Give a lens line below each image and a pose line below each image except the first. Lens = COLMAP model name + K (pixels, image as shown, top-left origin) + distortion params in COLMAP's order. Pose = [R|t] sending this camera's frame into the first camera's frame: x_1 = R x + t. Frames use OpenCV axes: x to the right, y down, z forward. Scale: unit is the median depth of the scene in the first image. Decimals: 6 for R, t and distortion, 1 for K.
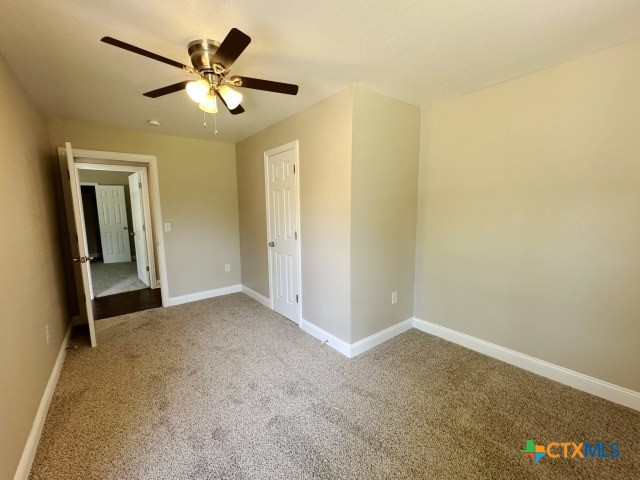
lens RADIAL K [[263.9, 0, 320.5], [0, 263.9, 239.0], [0, 0, 1]] dist [-0.000989, -0.000188]
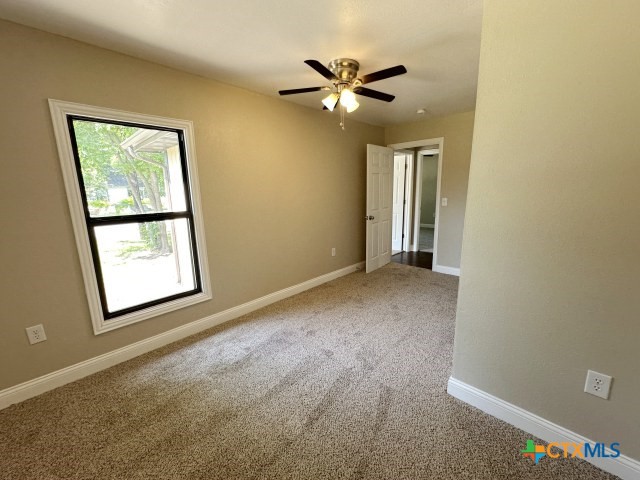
lens RADIAL K [[263.9, 0, 320.5], [0, 263.9, 239.0], [0, 0, 1]] dist [-0.000989, -0.000188]
pose [[0.146942, 0.197403, -0.969247, 0.575186], [-0.105916, 0.977390, 0.183004, -0.051776], [0.983458, 0.075768, 0.164528, 0.421432]]
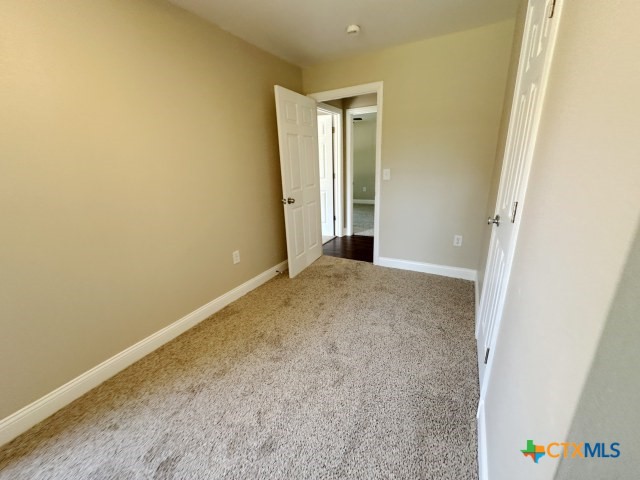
lens RADIAL K [[263.9, 0, 320.5], [0, 263.9, 239.0], [0, 0, 1]] dist [-0.000989, -0.000188]
pose [[0.401814, 0.262018, -0.877435, 0.144187], [-0.087311, 0.964787, 0.248120, -0.047407], [0.911549, -0.023088, 0.410542, 0.616999]]
